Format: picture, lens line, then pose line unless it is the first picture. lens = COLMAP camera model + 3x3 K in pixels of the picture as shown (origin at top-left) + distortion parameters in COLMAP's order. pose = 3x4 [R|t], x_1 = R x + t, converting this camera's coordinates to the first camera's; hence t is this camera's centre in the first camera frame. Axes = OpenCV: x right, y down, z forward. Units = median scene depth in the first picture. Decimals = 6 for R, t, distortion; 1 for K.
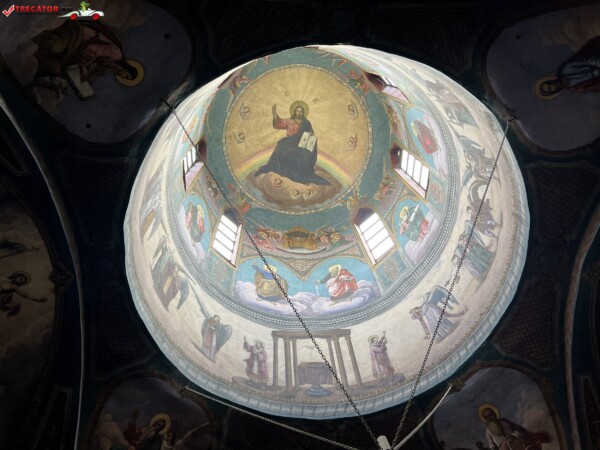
lens RADIAL K [[451.2, 0, 300.7], [0, 451.2, 227.5], [0, 0, 1]] dist [0.053877, -0.062837]
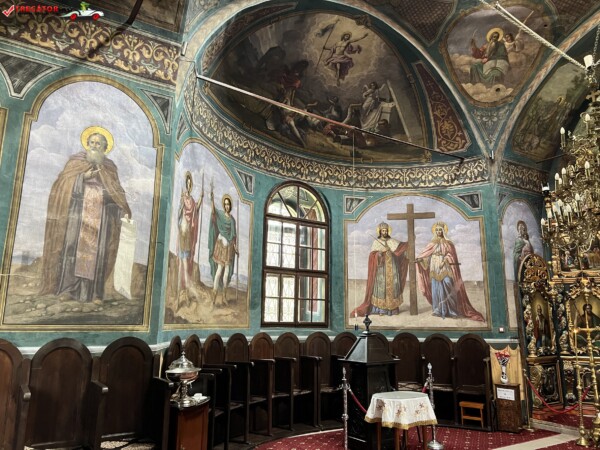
lens RADIAL K [[451.2, 0, 301.5], [0, 451.2, 227.6], [0, 0, 1]] dist [0.053877, -0.062837]
pose [[0.521770, -0.114423, -0.845377, 0.433883], [0.778481, 0.469140, 0.416983, -0.279882], [0.348888, -0.875680, 0.333859, -0.107331]]
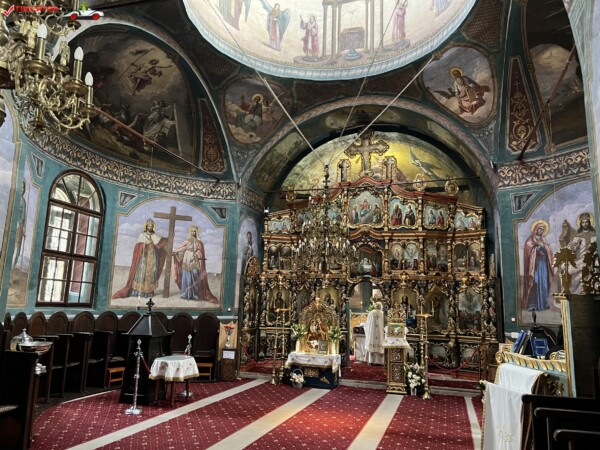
lens RADIAL K [[451.2, 0, 297.0], [0, 451.2, 227.7], [0, 0, 1]] dist [0.053877, -0.062837]
pose [[0.942215, 0.025827, -0.334011, 0.440090], [0.272464, 0.521028, 0.808884, -0.693901], [0.194920, -0.853149, 0.483883, -0.264439]]
